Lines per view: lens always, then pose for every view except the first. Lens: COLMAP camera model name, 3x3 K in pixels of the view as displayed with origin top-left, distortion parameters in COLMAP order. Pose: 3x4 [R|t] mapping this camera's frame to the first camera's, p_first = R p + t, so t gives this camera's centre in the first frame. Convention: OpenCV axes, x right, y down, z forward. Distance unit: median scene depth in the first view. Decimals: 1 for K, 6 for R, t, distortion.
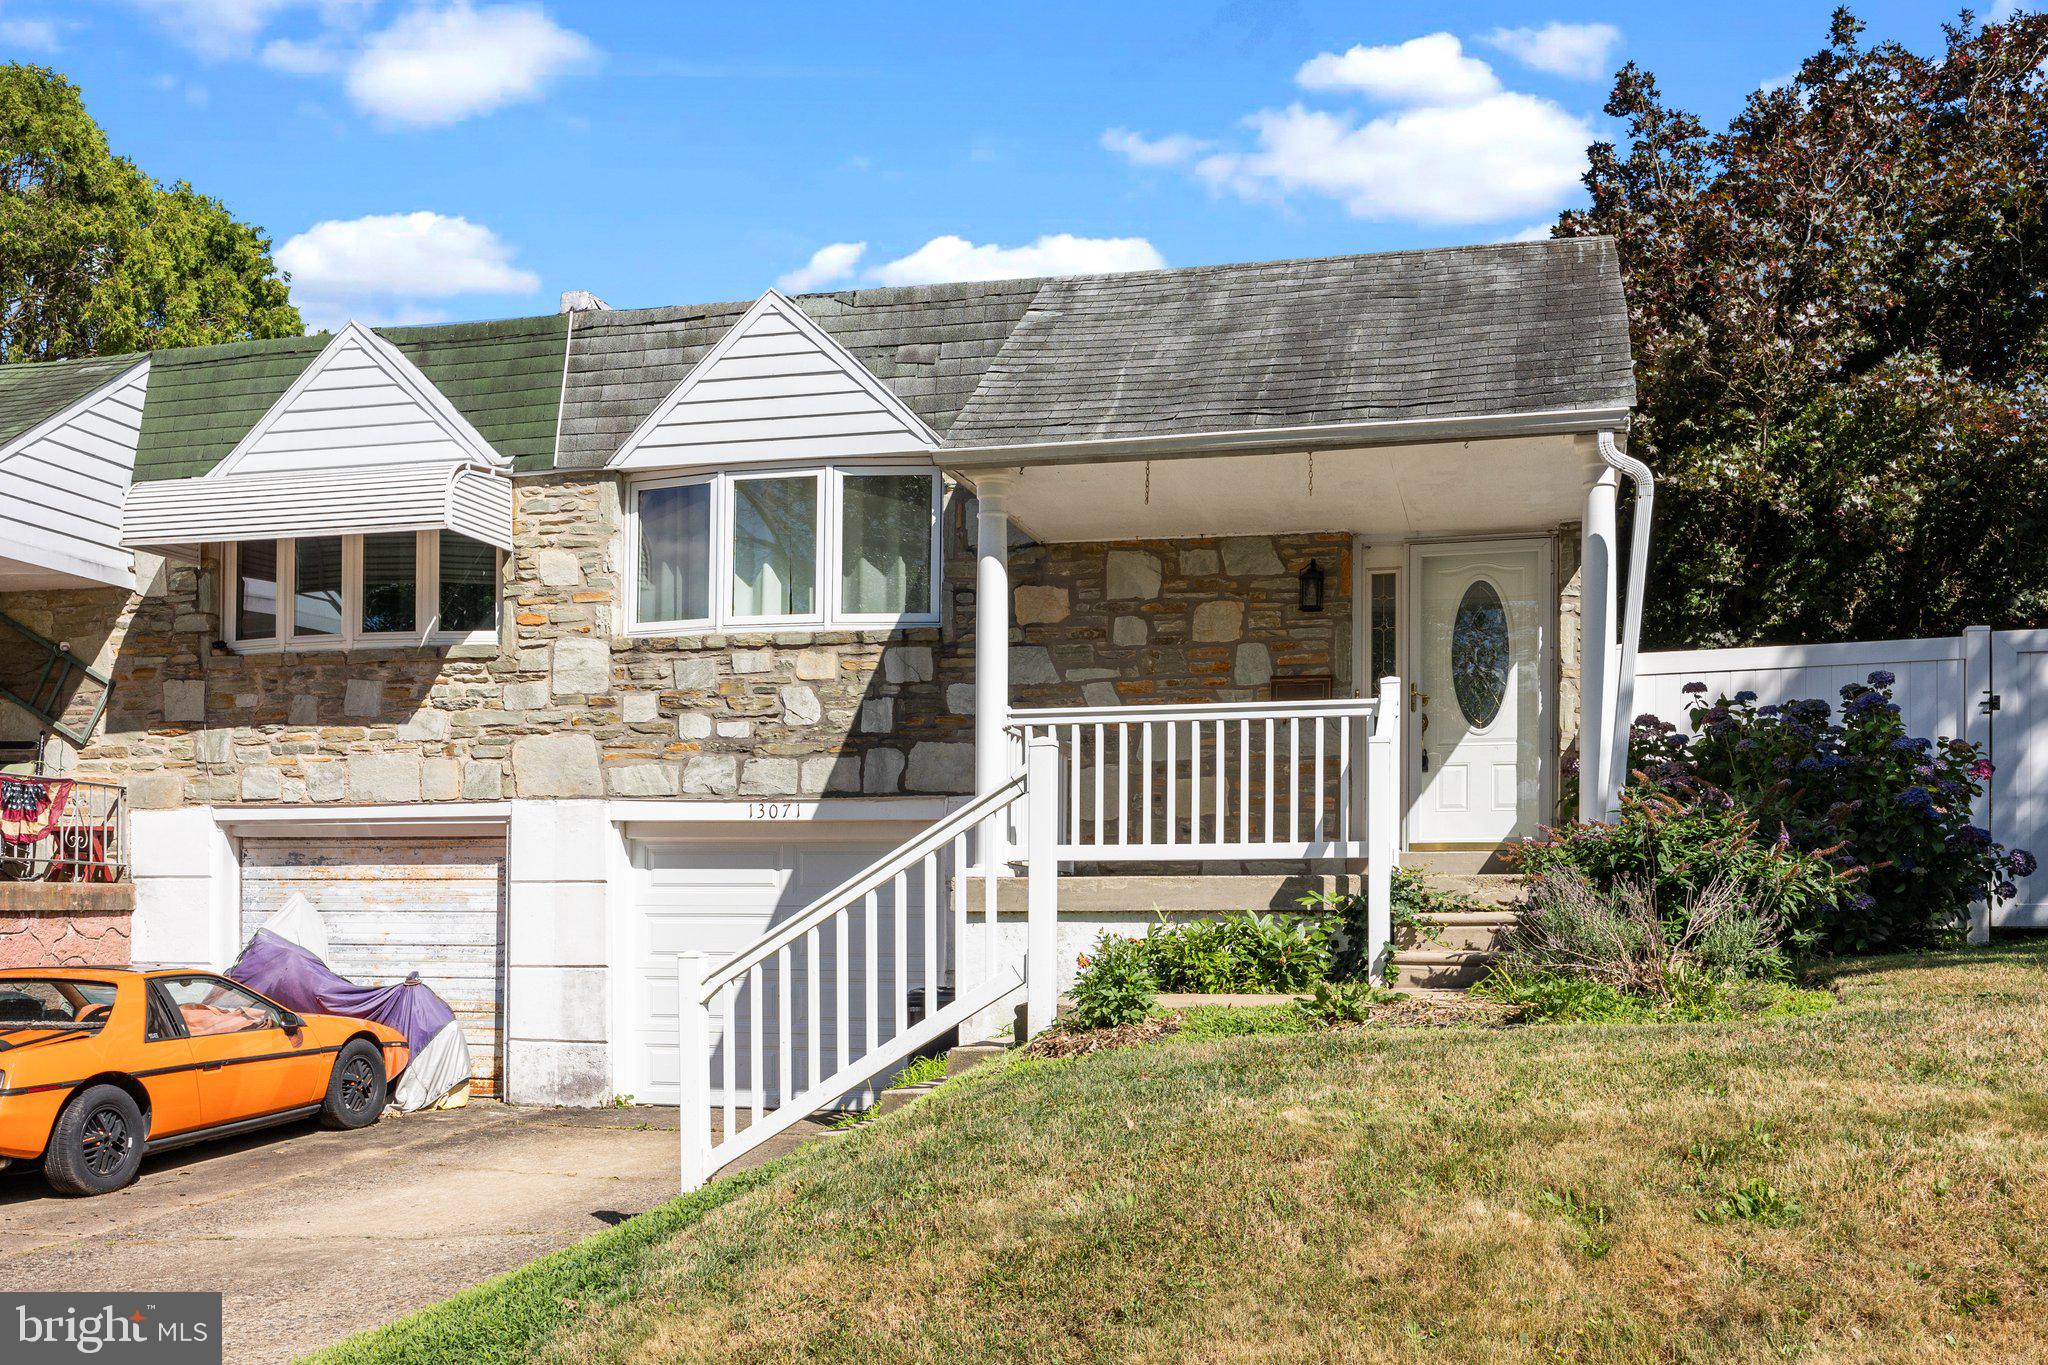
lens RADIAL K [[1874.1, 0, 1021.5], [0, 1874.1, 871.0], [0, 0, 1]] dist [-0.000309, 0.014668]
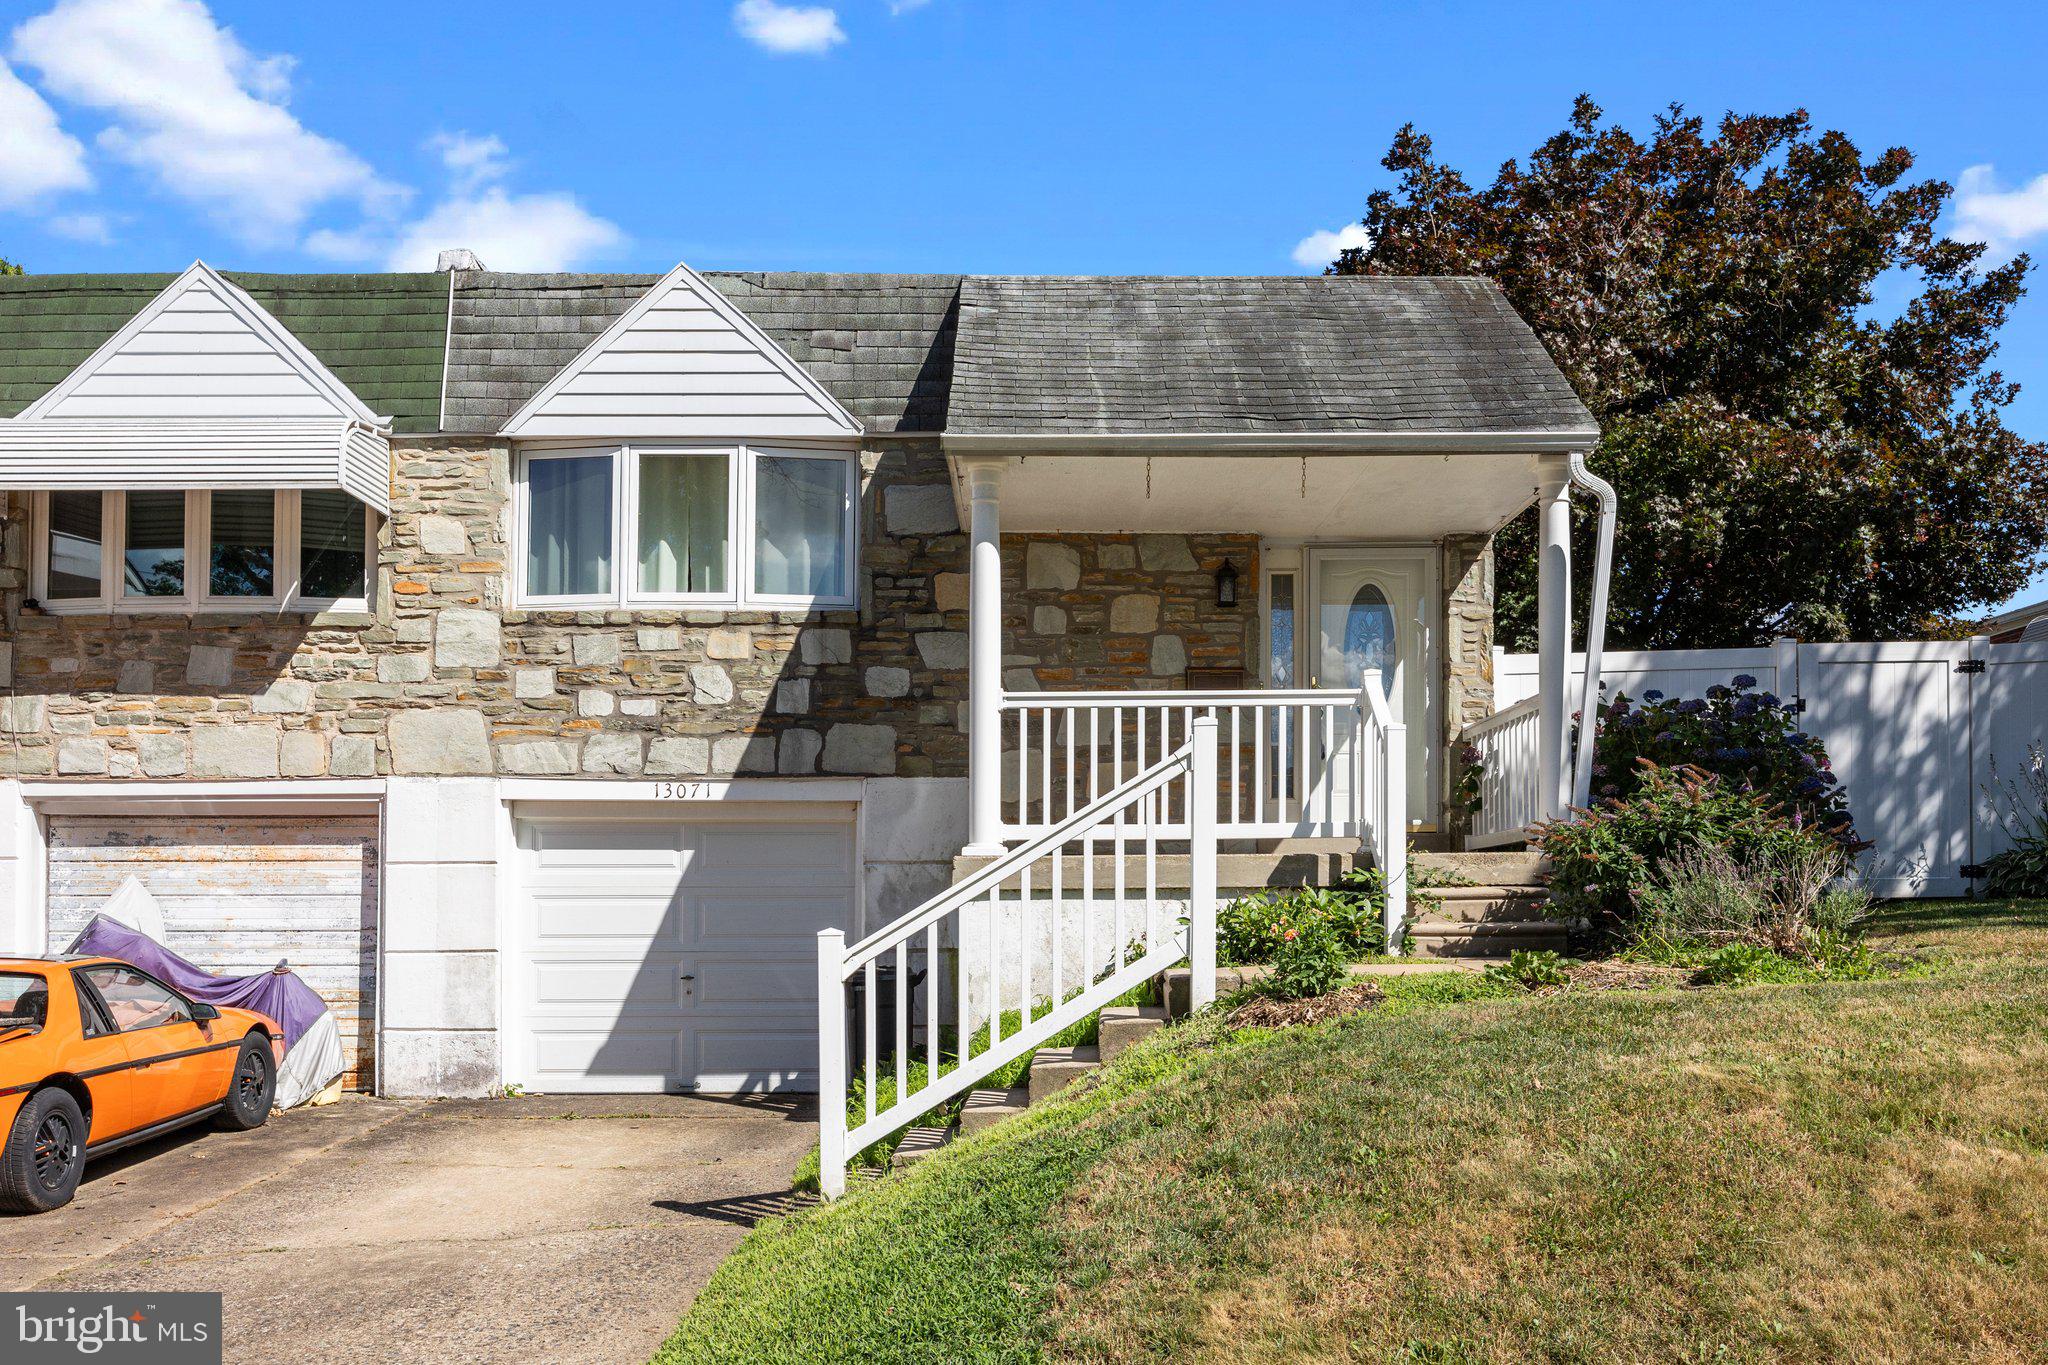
lens RADIAL K [[1796.4, 0, 1020.6], [0, 1796.4, 832.8], [0, 0, 1]] dist [0.004843, 0.003305]
pose [[0.968838, 0.002857, 0.247679, -0.196436], [0.000621, 0.999902, -0.013960, 0.003510], [-0.247695, 0.013678, 0.968742, 0.039722]]
